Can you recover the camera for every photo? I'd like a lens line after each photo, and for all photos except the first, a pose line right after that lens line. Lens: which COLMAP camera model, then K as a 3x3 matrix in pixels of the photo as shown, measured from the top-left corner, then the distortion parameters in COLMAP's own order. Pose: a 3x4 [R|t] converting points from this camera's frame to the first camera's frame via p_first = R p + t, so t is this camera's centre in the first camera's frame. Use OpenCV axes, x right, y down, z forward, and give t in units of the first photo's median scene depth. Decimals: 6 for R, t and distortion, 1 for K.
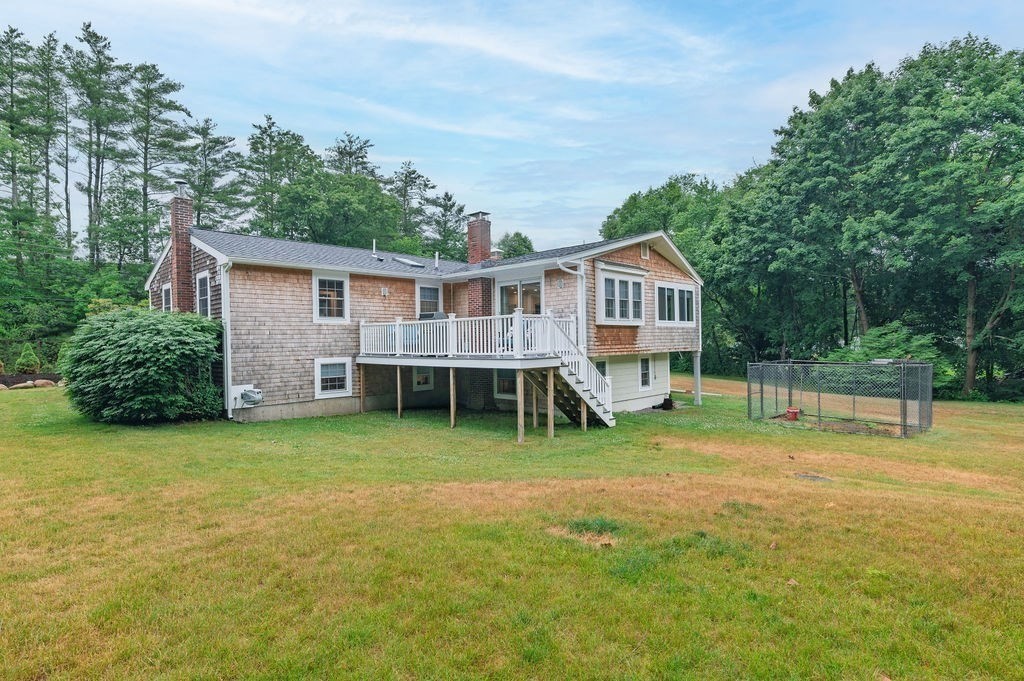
lens RADIAL K [[529.8, 0, 512.0], [0, 529.8, 340.5], [0, 0, 1]] dist [0.001404, 0.000693]
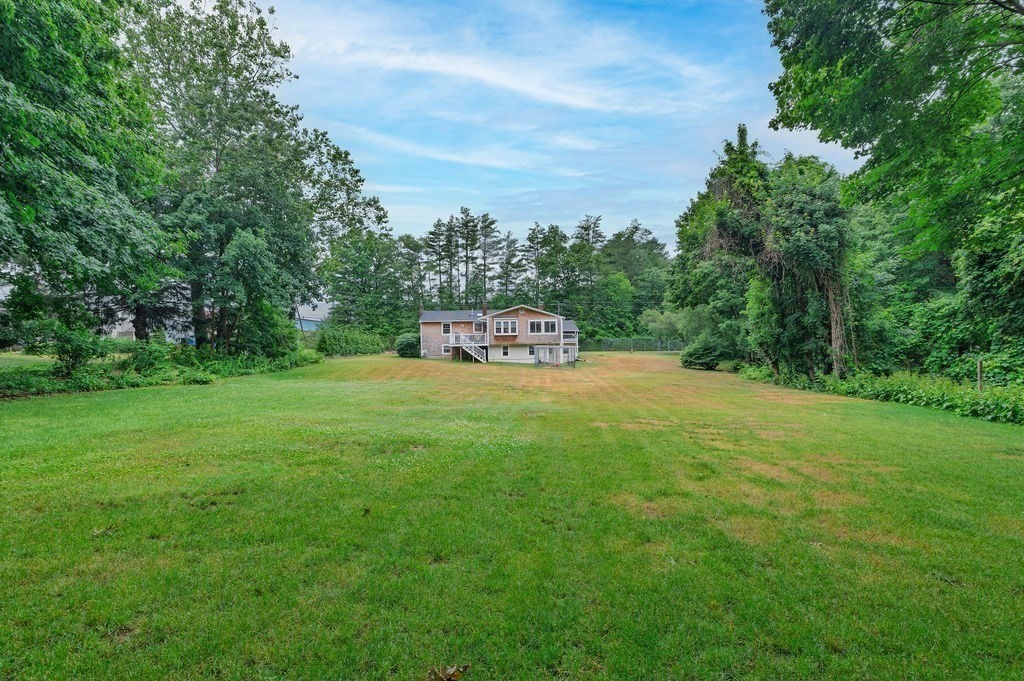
lens RADIAL K [[453.5, 0, 512.0], [0, 453.5, 340.5], [0, 0, 1]] dist [0.002104, 0.000284]
pose [[0.735579, 0.004011, -0.677427, 2.129279], [0.007948, 0.999863, 0.014551, -0.036550], [0.677392, -0.016088, 0.735446, -1.050862]]
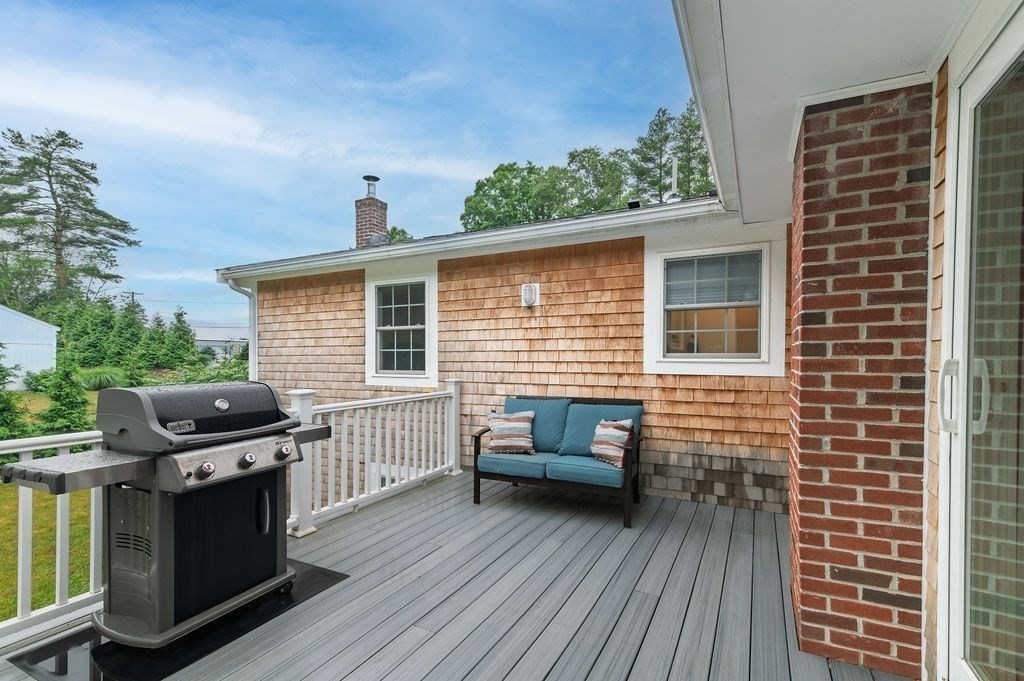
lens RADIAL K [[469.8, 0, 515.5], [0, 469.8, 357.7], [0, 0, 1]] dist [0.000480, 0.000056]
pose [[0.278737, 0.013944, -0.960266, 0.046784], [-0.006335, 0.999900, 0.012680, -0.057124], [0.960347, 0.002549, 0.278797, 0.927882]]
